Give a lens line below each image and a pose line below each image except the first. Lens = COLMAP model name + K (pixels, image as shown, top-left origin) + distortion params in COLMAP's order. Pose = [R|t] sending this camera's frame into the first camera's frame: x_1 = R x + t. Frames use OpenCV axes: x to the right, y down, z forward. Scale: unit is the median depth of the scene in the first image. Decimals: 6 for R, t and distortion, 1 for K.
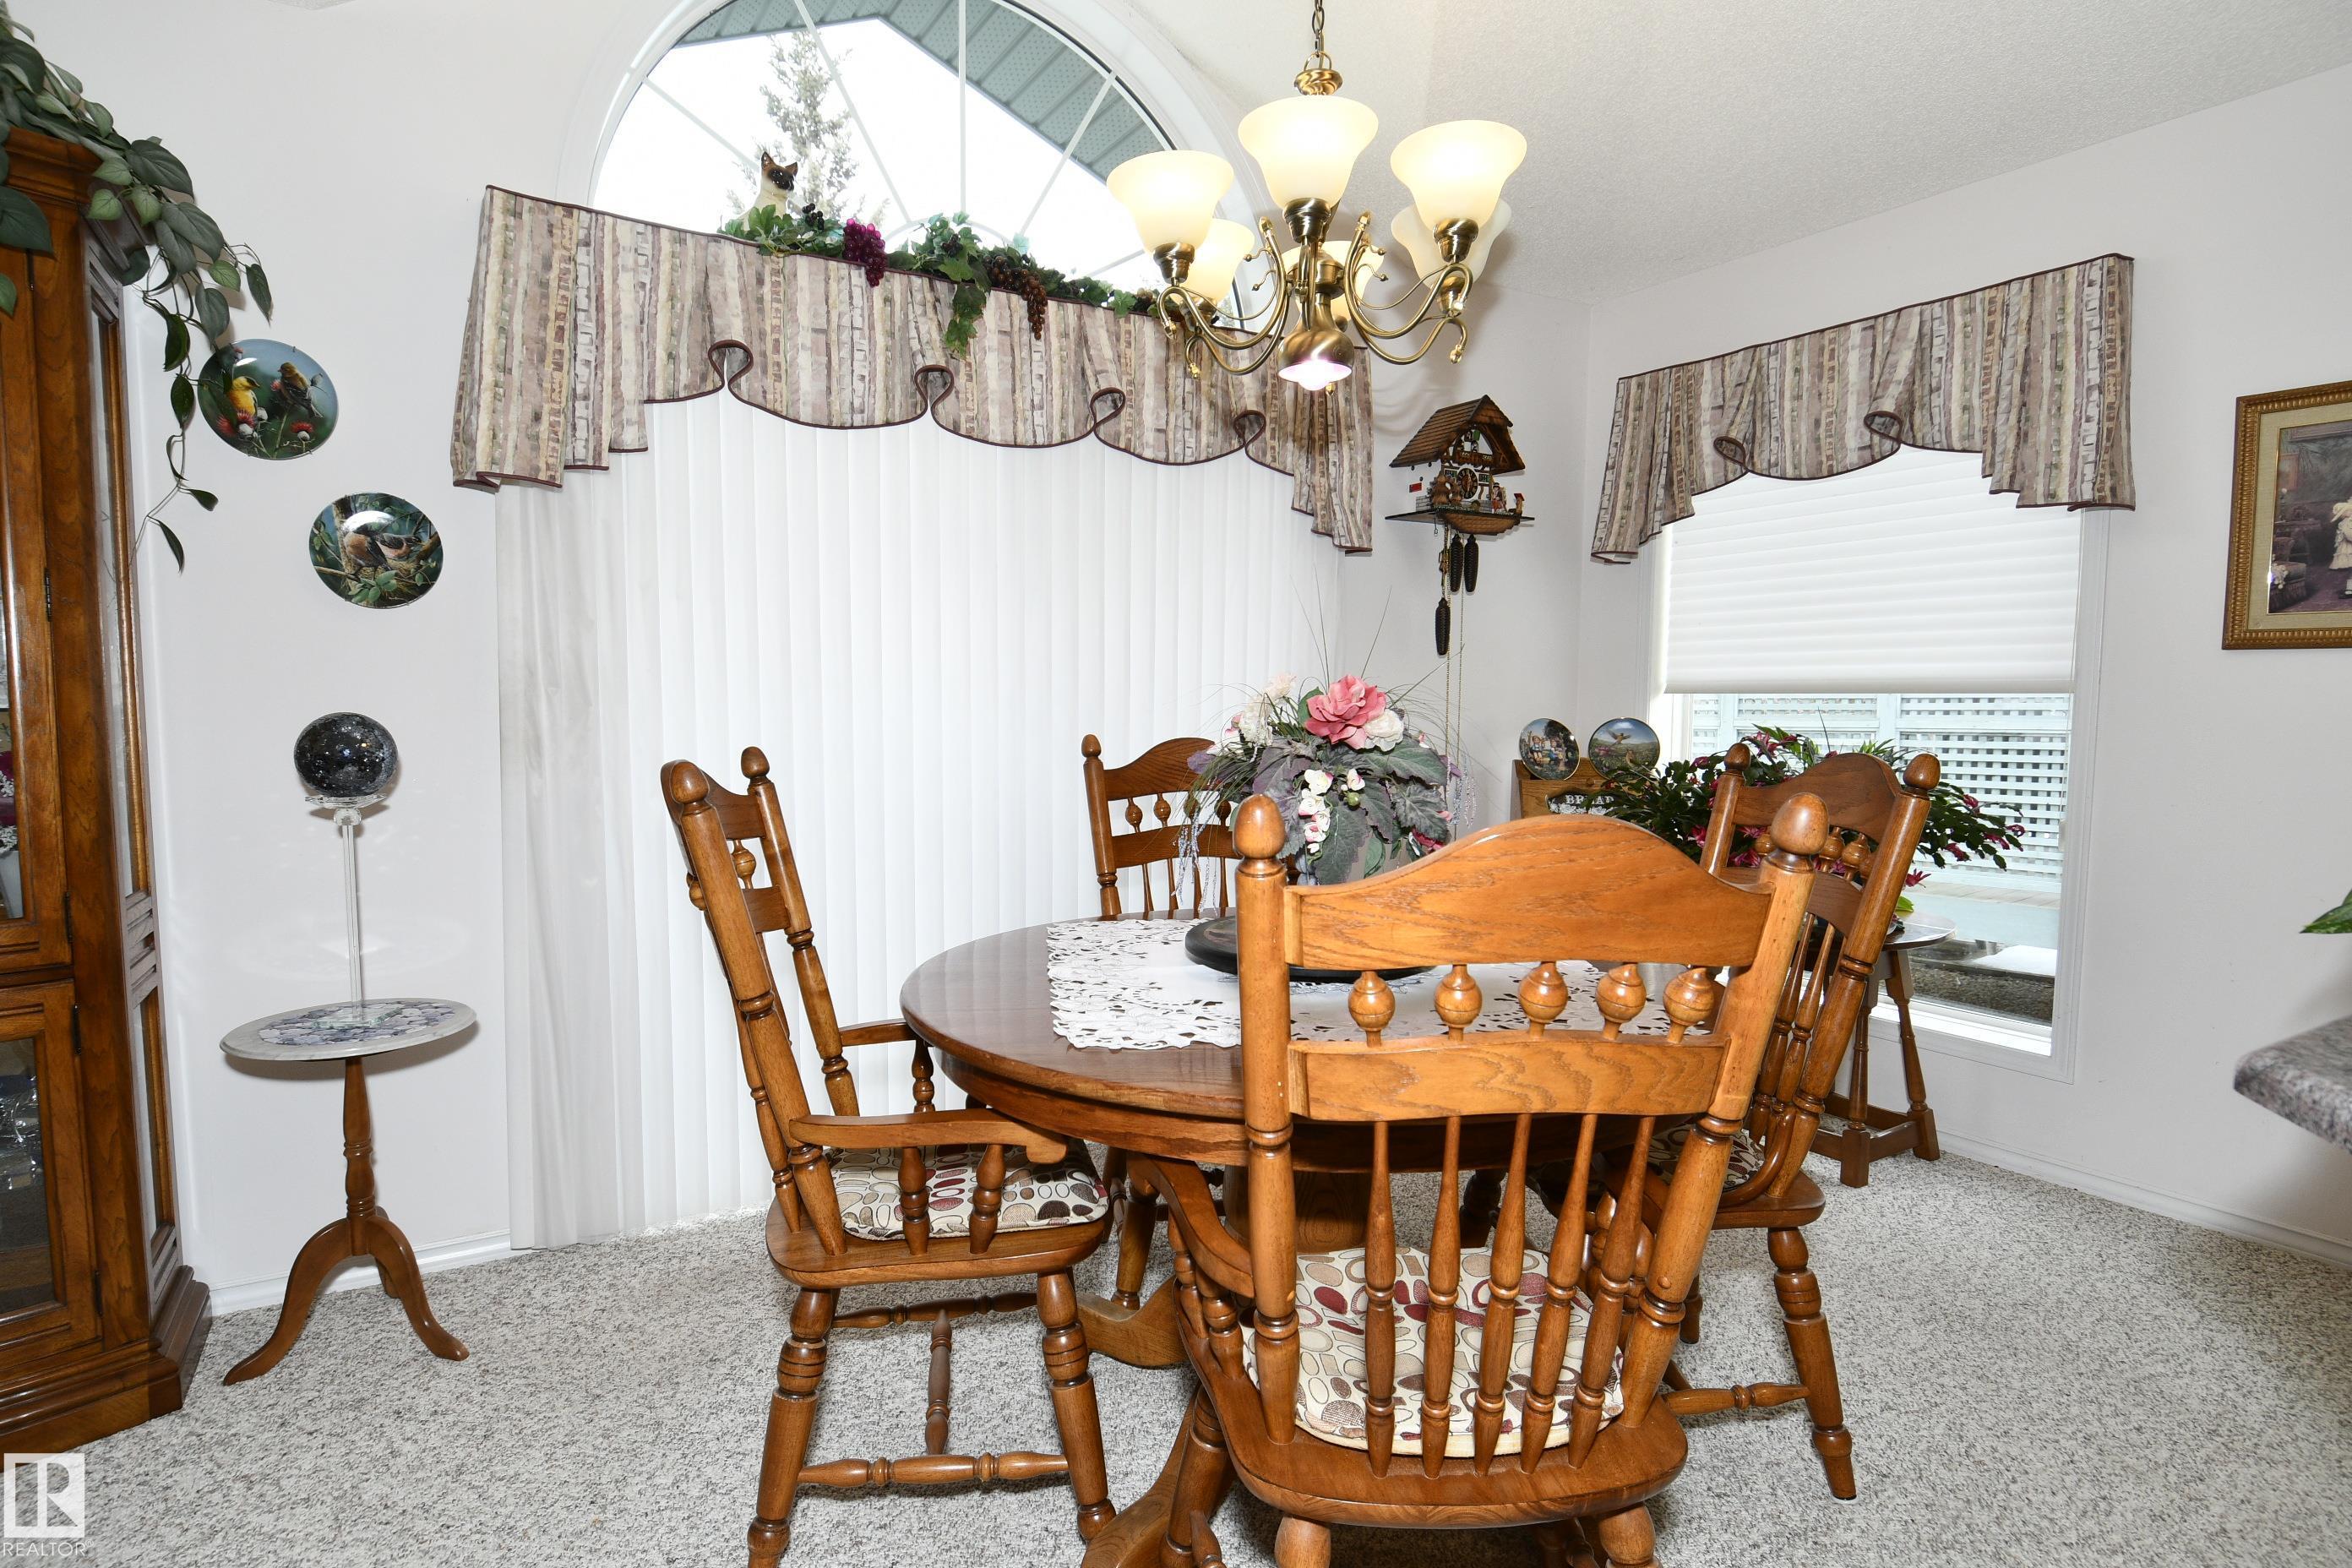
lens RADIAL K [[1232.7, 0, 1164.4], [0, 1232.7, 795.3], [0, 0, 1]] dist [0.007475, -0.018936]
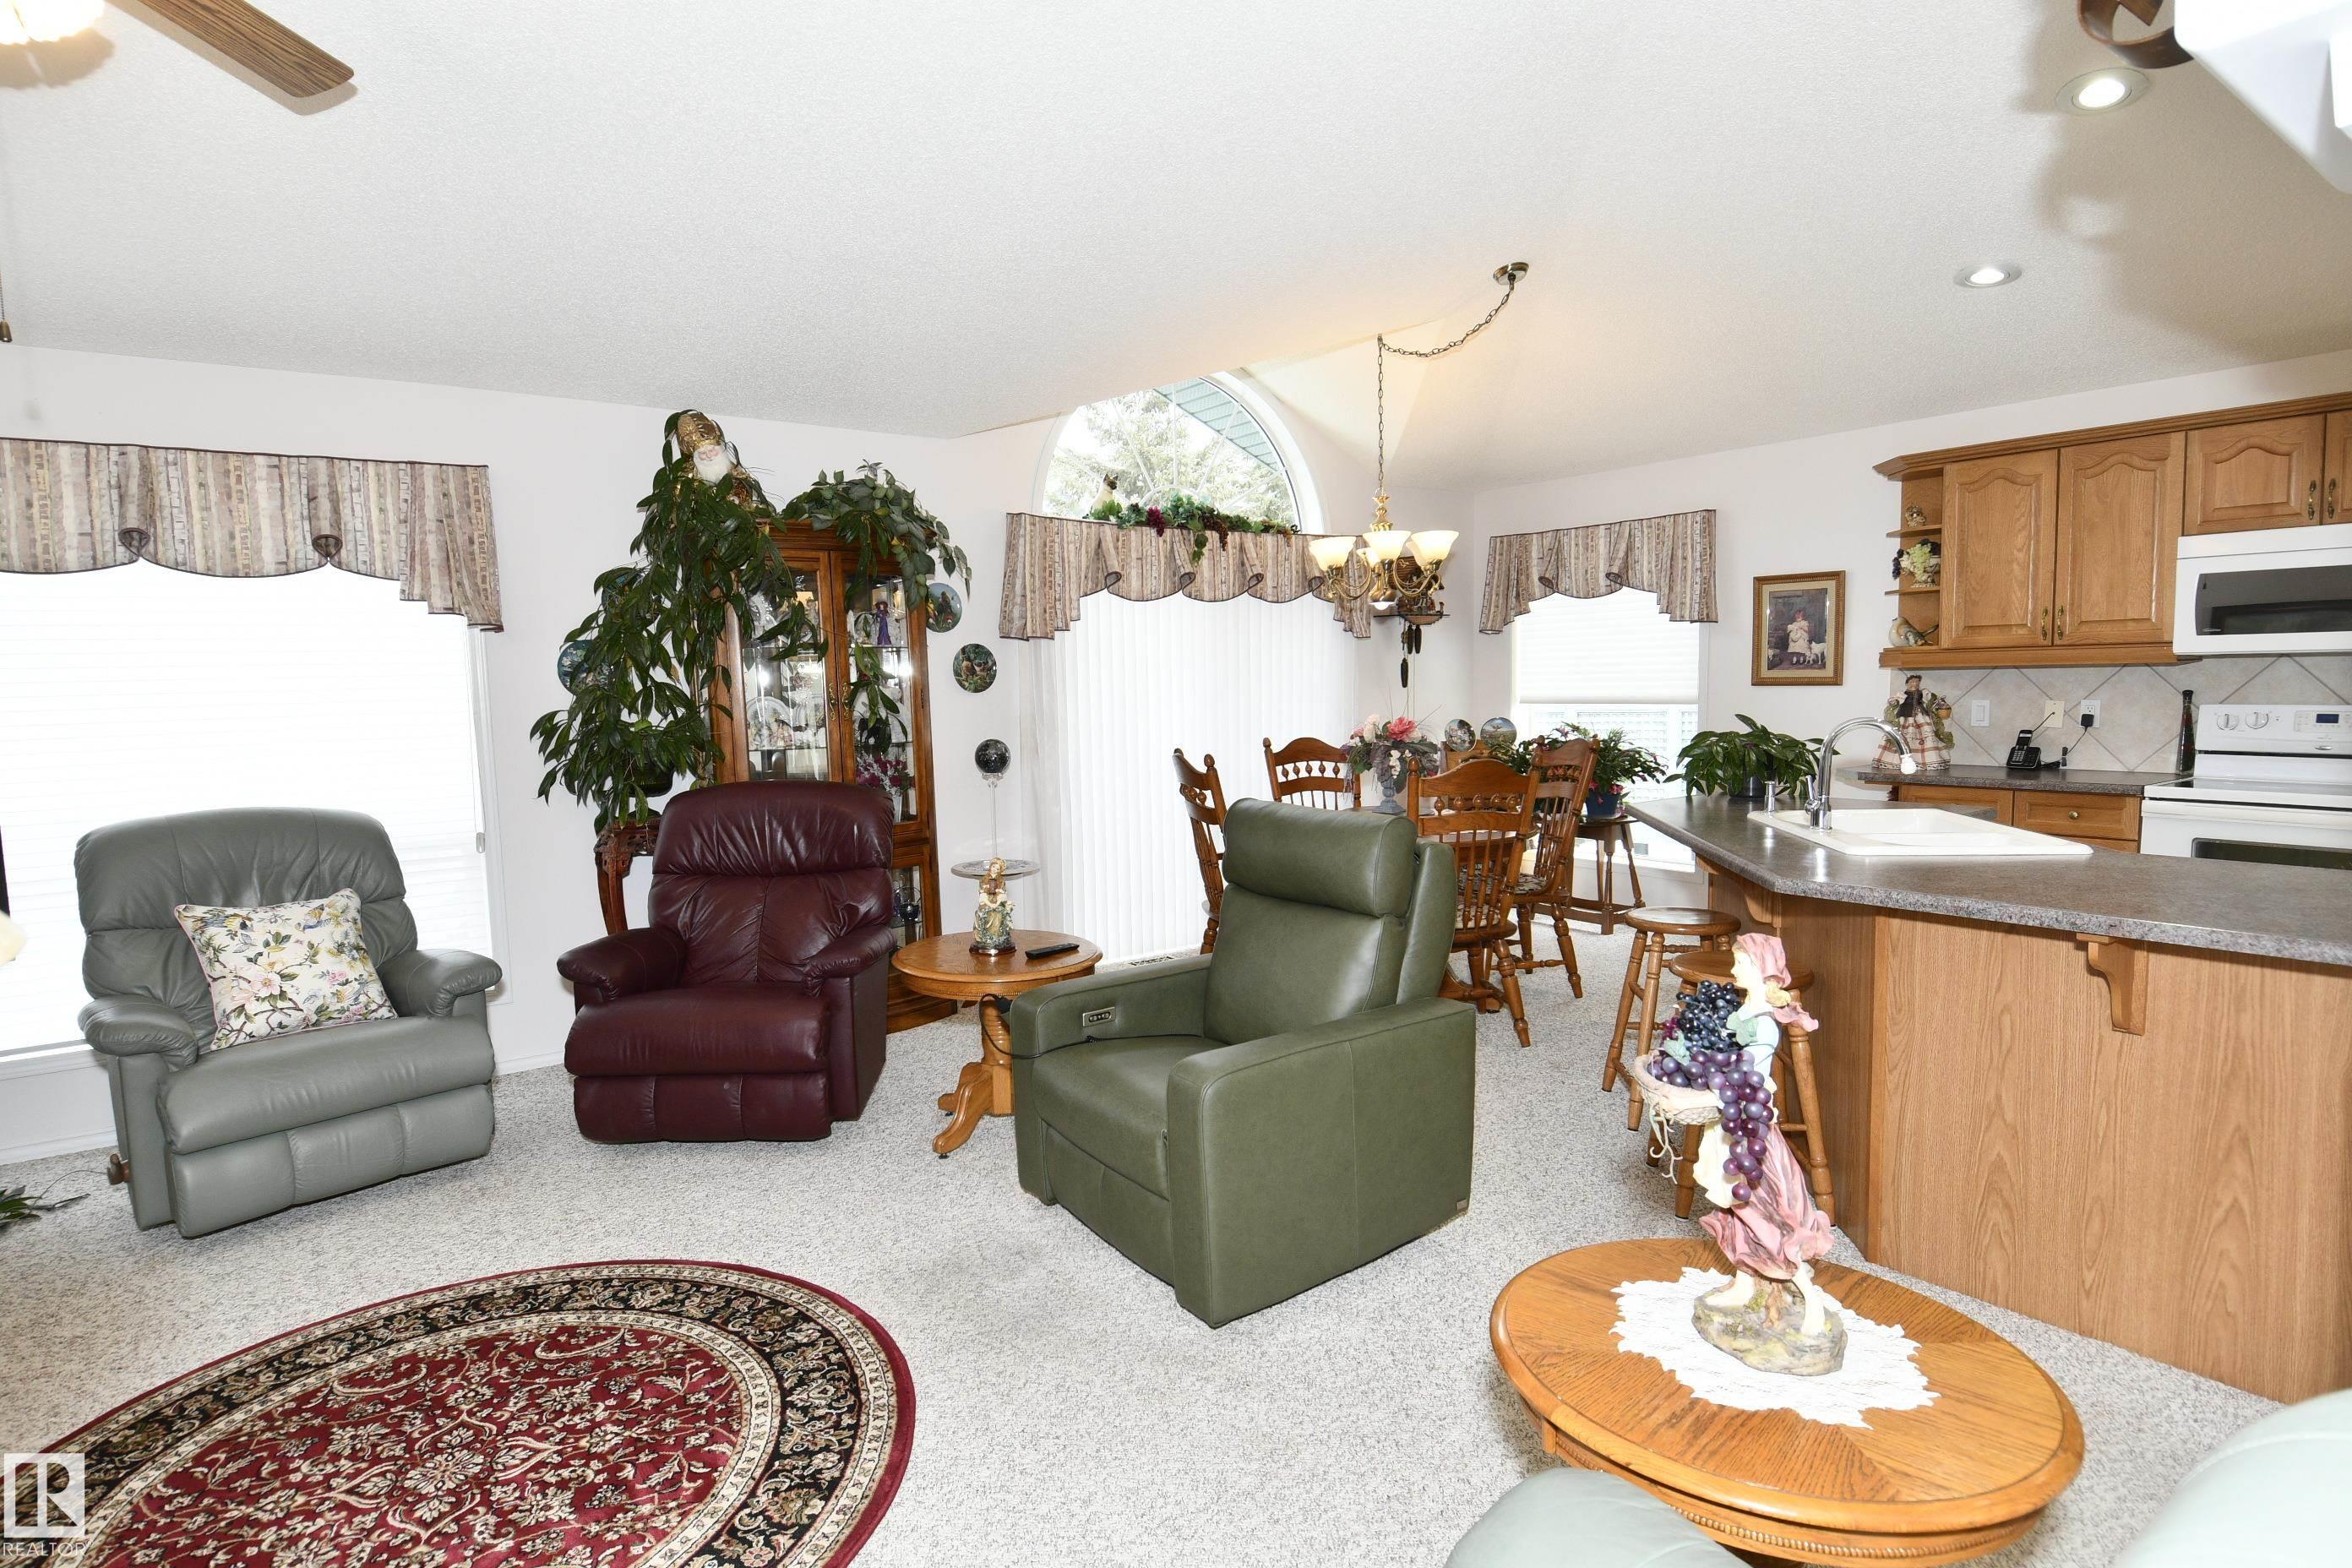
lens RADIAL K [[1232.4, 0, 1161.1], [0, 1232.4, 794.7], [0, 0, 1]] dist [0.002574, -0.020910]
pose [[0.995837, -0.033098, 0.084926, -0.412365], [0.031773, 0.999352, 0.016899, 0.010325], [-0.085431, -0.014130, 0.996244, -1.130100]]
